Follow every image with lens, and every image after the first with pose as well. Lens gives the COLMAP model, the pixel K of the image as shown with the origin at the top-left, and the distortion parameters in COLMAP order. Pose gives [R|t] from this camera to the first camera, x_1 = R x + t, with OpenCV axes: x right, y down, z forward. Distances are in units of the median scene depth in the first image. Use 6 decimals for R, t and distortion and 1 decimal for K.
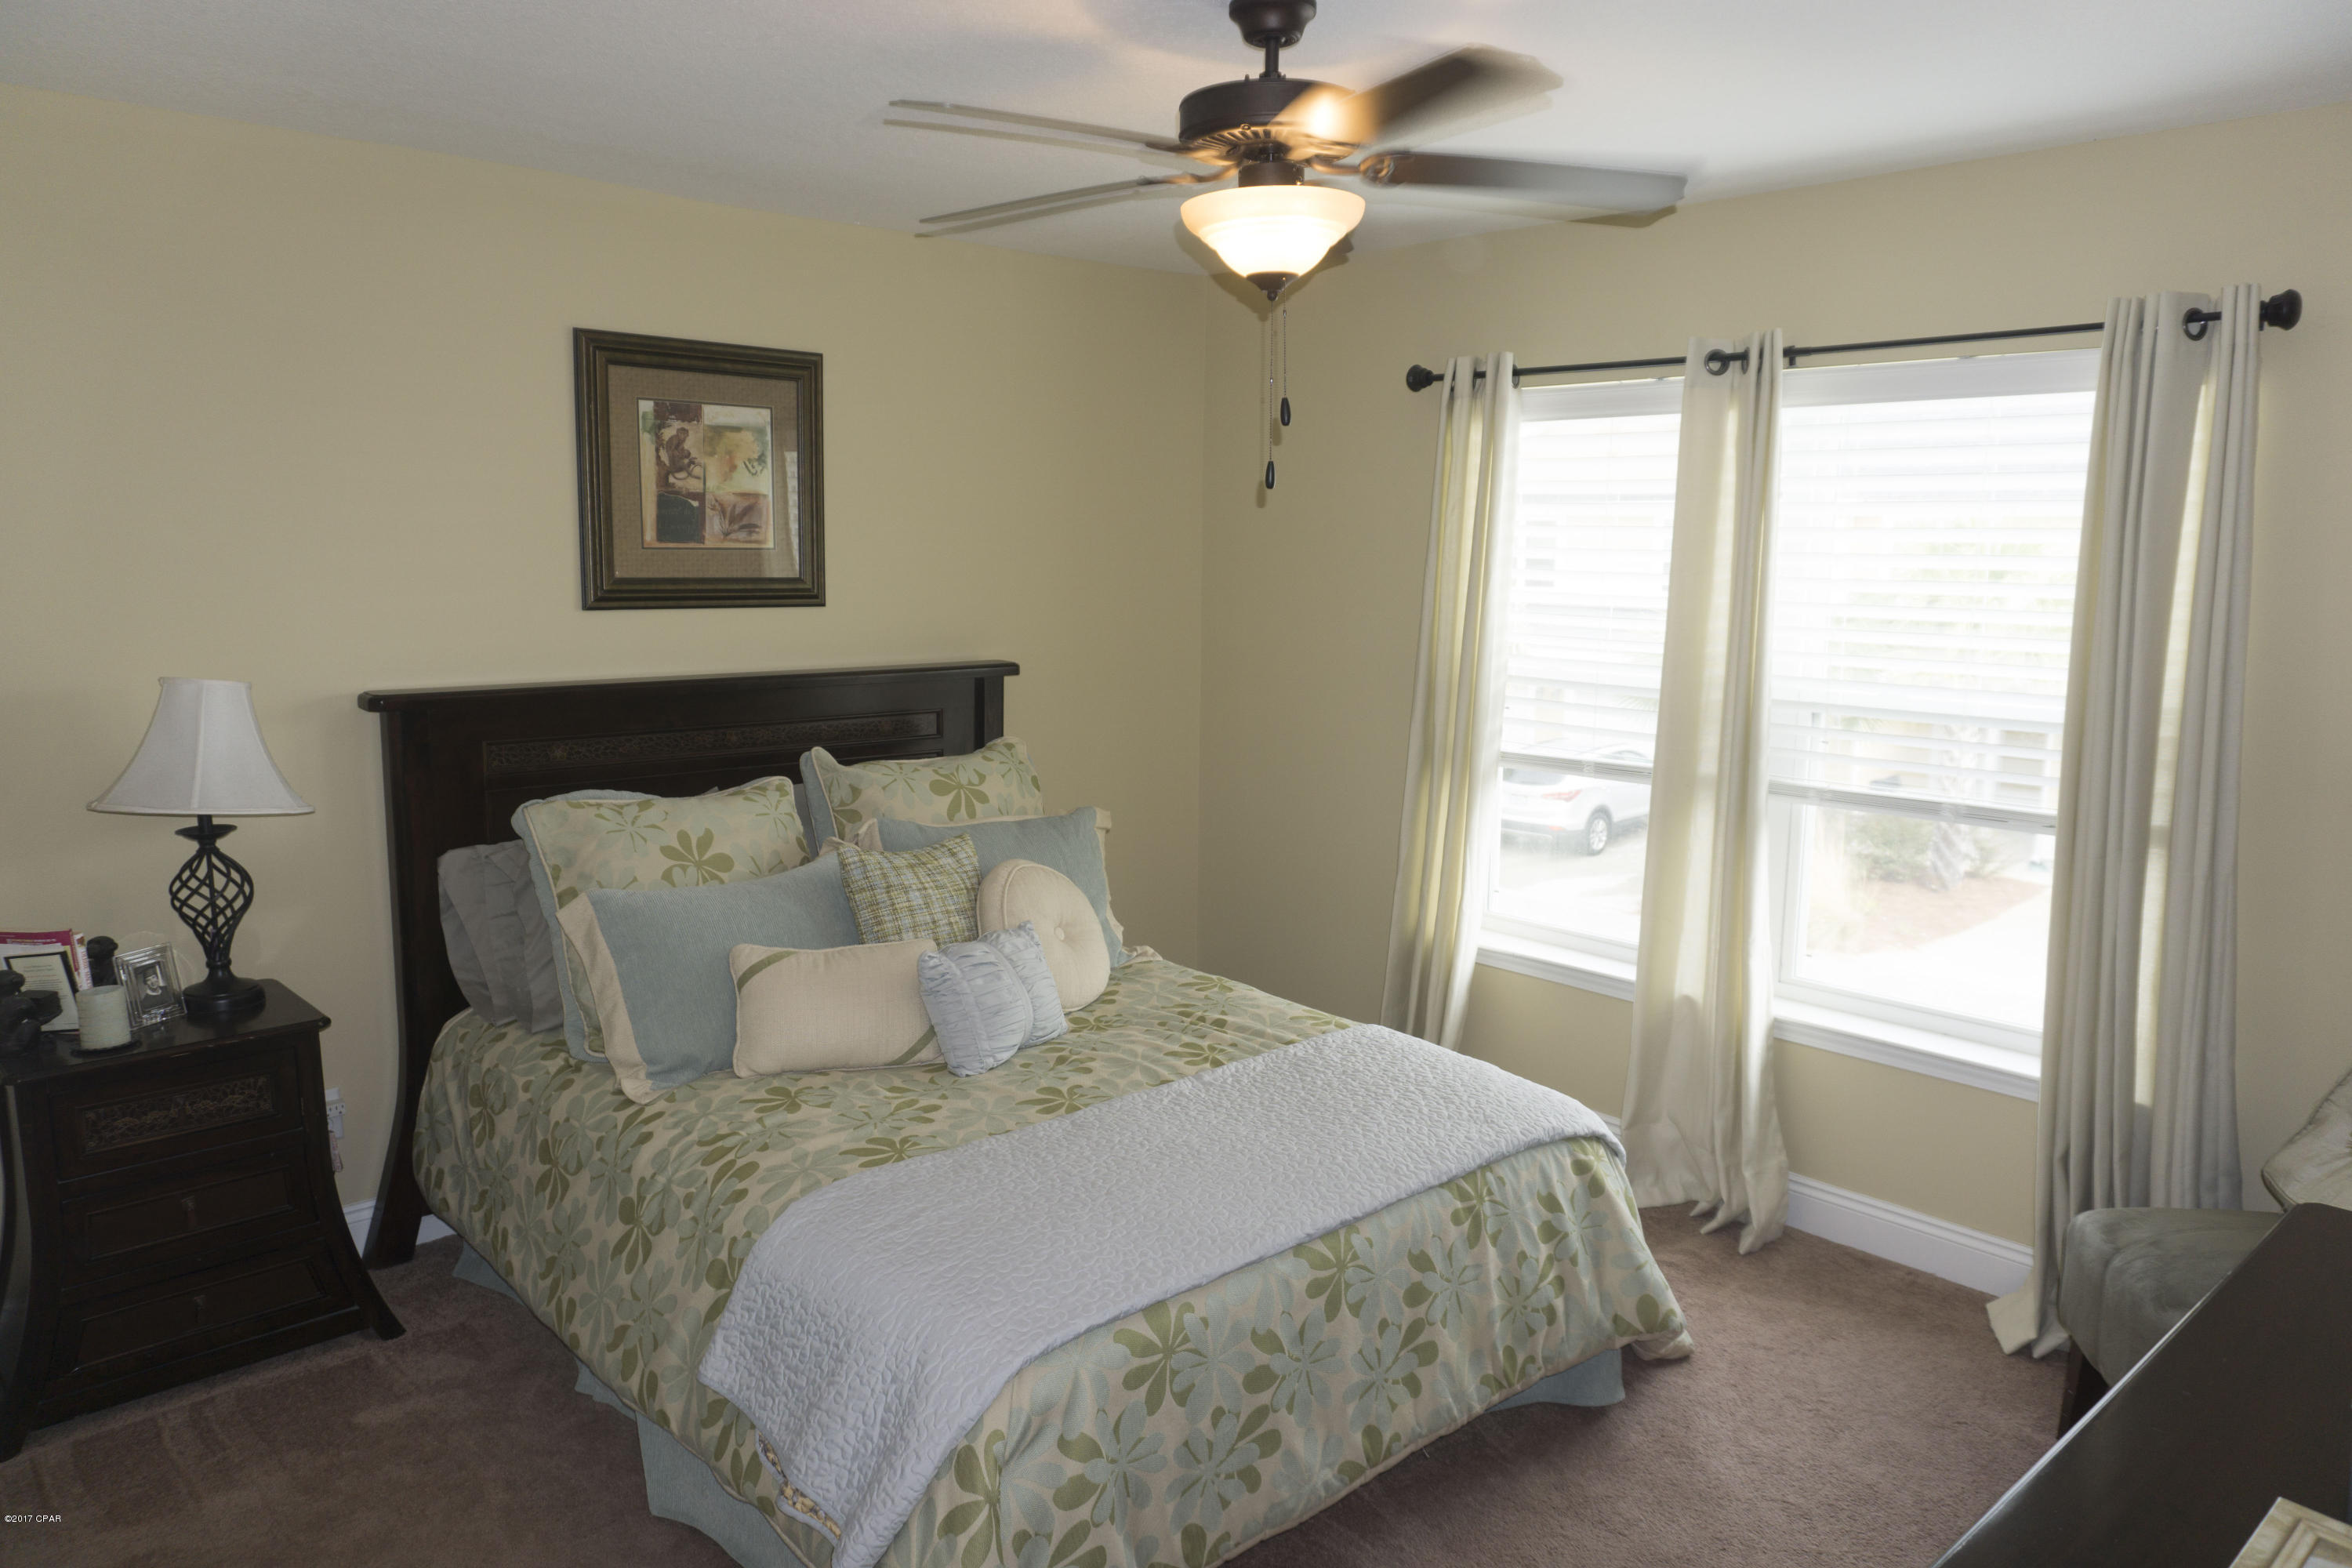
lens RADIAL K [[1562.5, 0, 1179.8], [0, 1562.5, 786.0], [0, 0, 1]] dist [-0.023637, -0.000204]
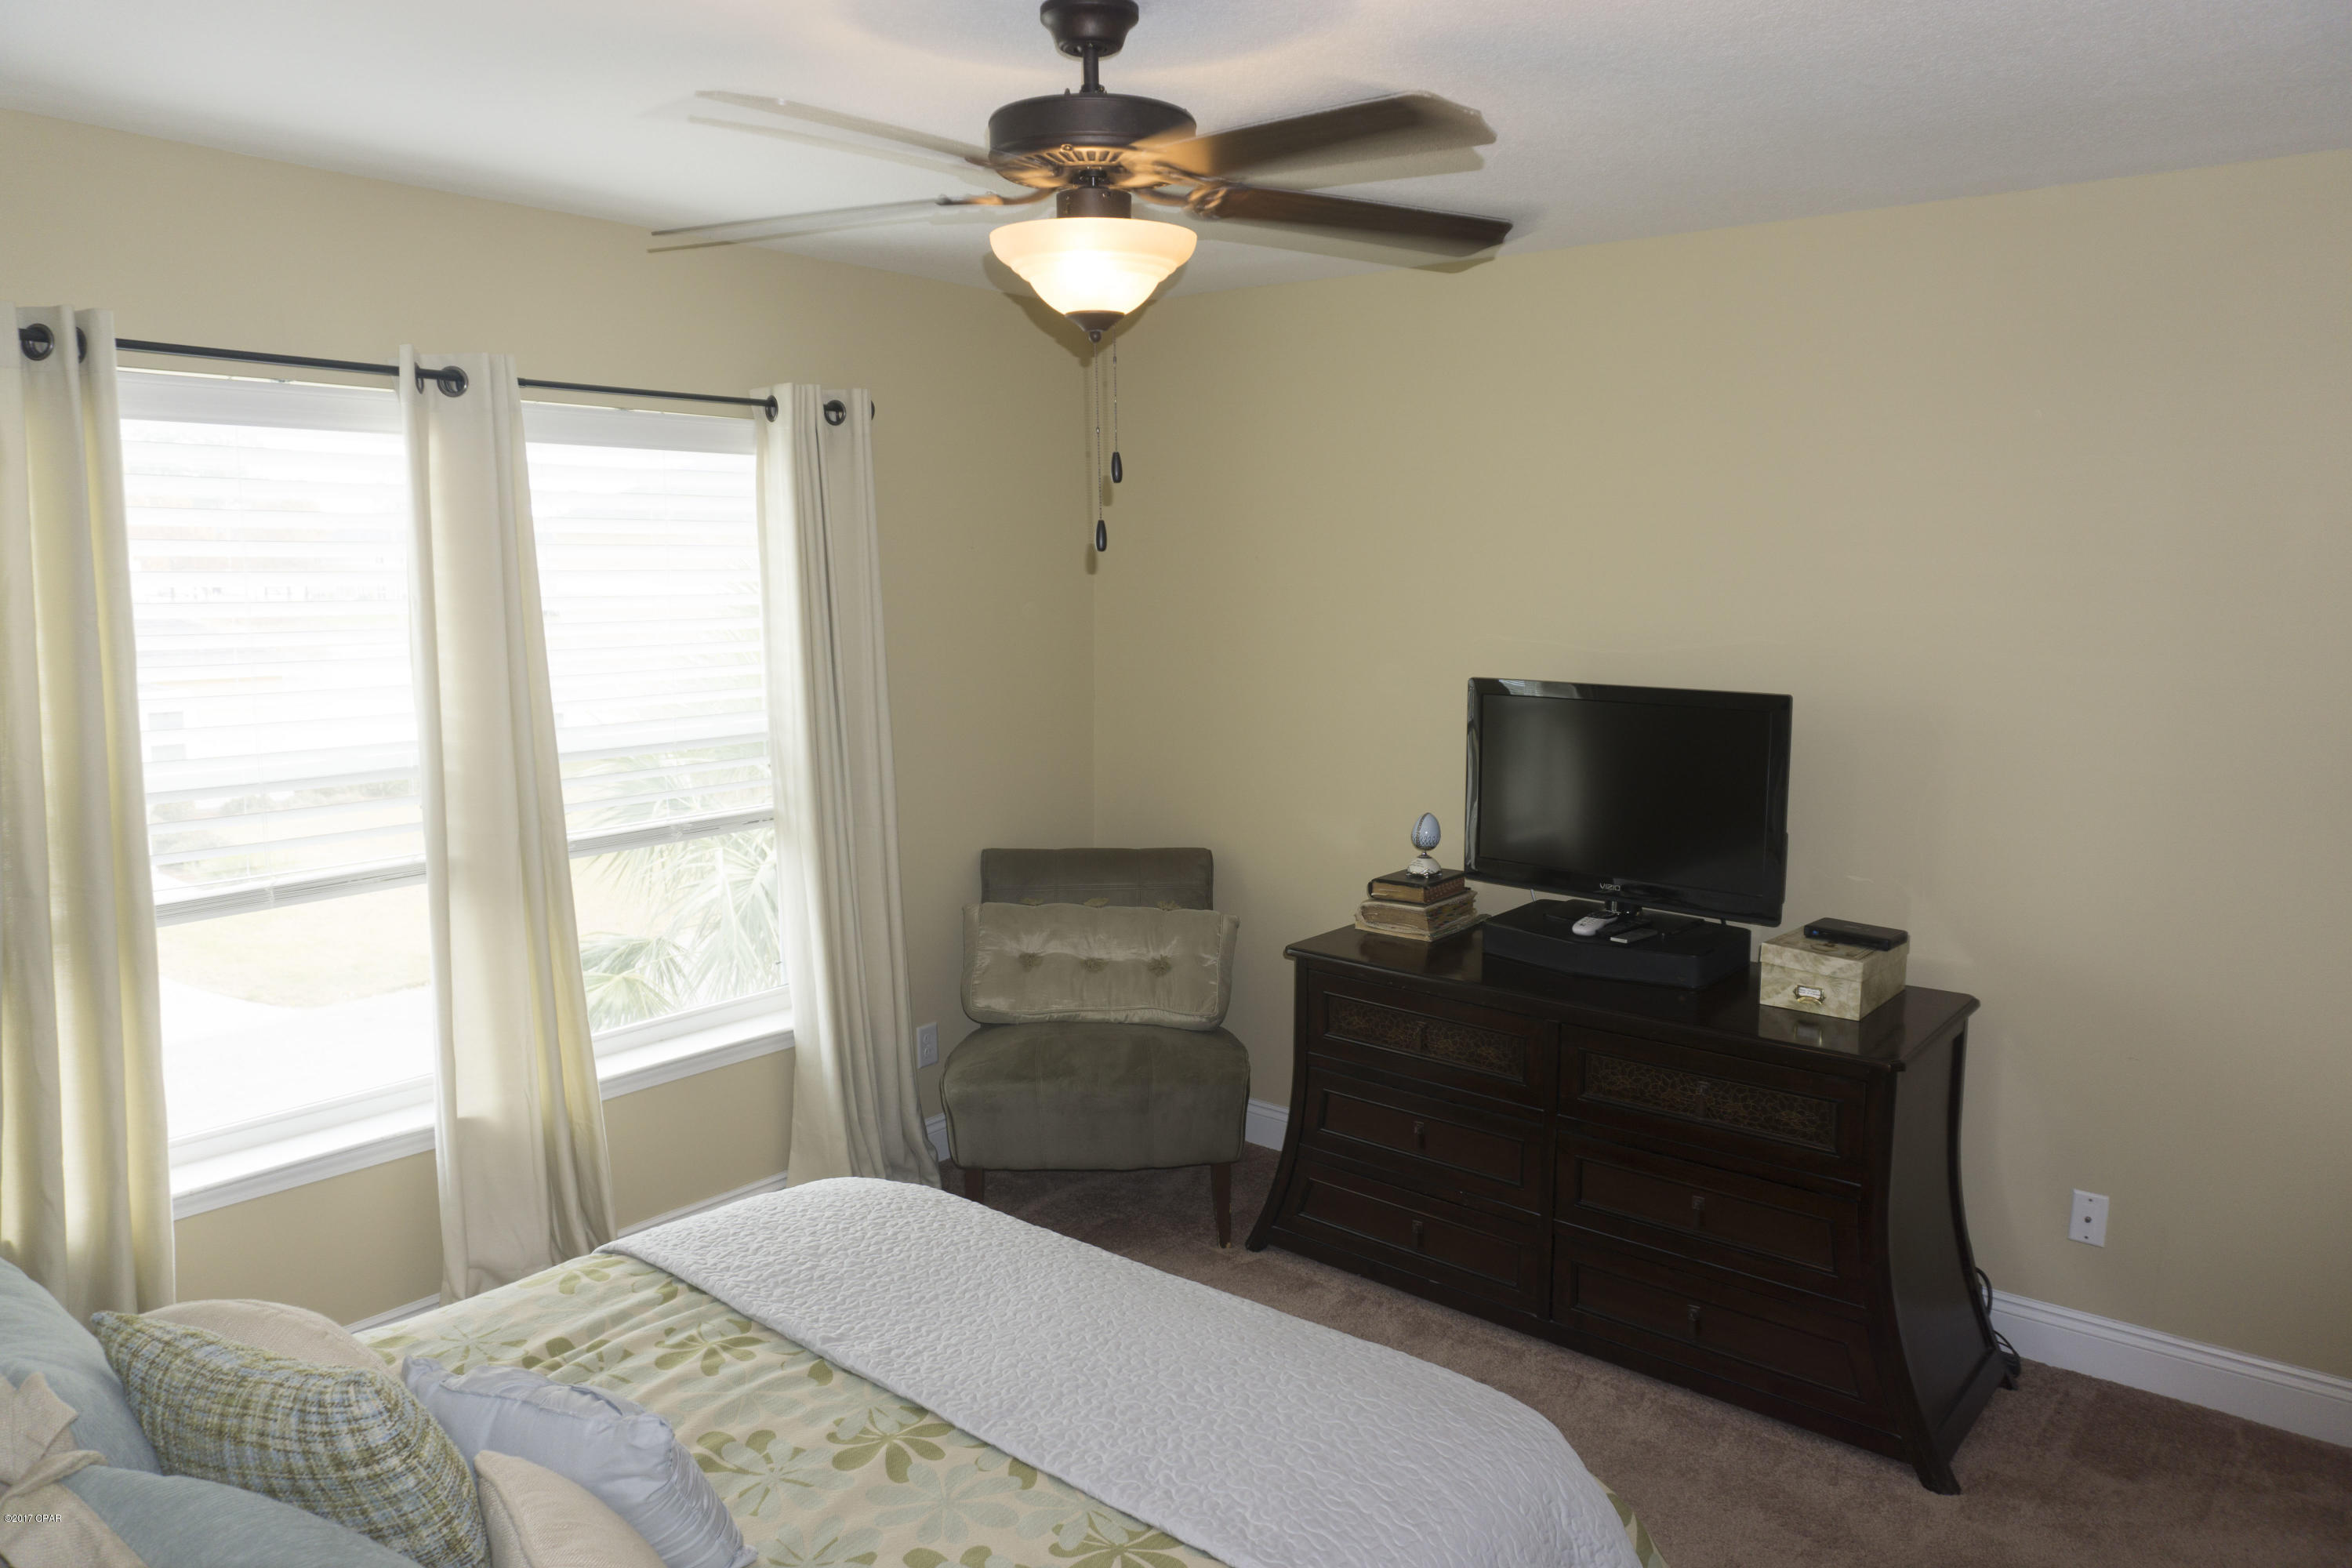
lens RADIAL K [[1562.5, 0, 1174.9], [0, 1562.5, 770.8], [0, 0, 1]] dist [-0.023637, -0.000204]
pose [[-0.136077, -0.142888, 0.980340, -0.641592], [0.148580, 0.975409, 0.162793, -0.157431], [-0.979493, 0.167812, -0.111501, 0.817386]]
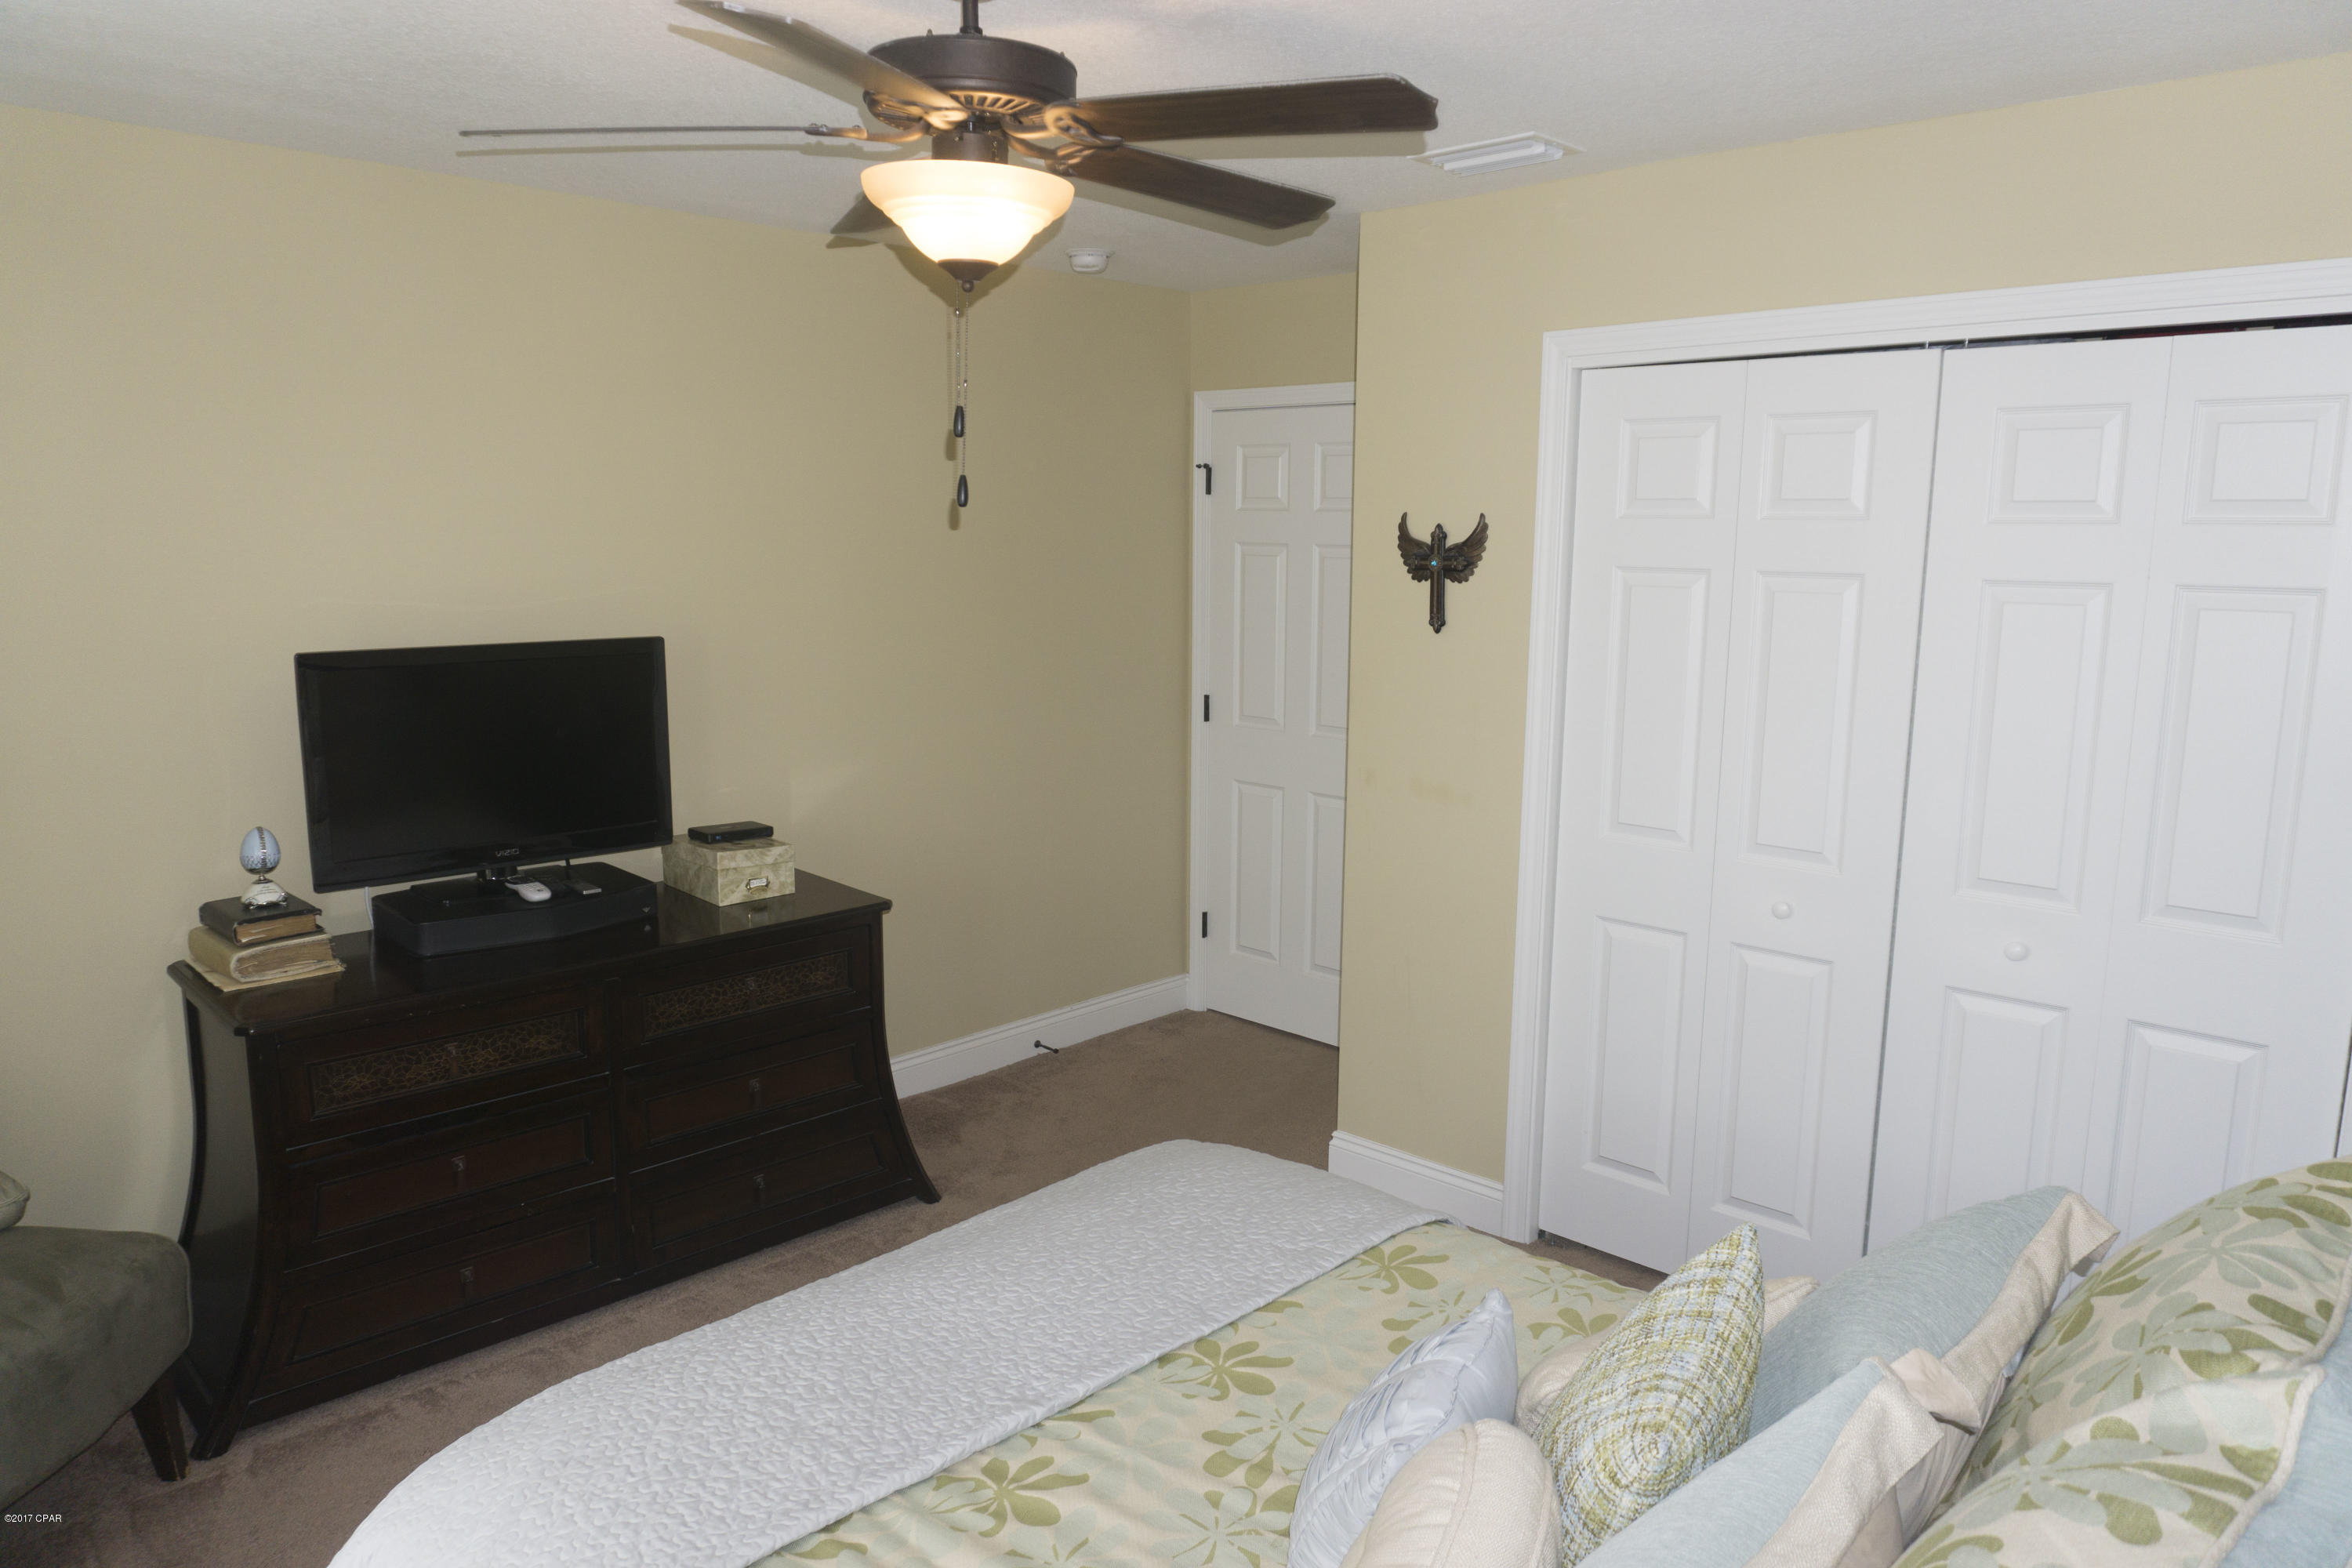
lens RADIAL K [[1562.5, 0, 1182.7], [0, 1562.5, 782.4], [0, 0, 1]] dist [-0.023637, -0.000204]
pose [[-0.998118, -0.012460, -0.060042, -0.007461], [-0.030453, 0.950579, 0.308985, -0.241440], [0.053224, 0.310232, -0.949170, 1.431233]]
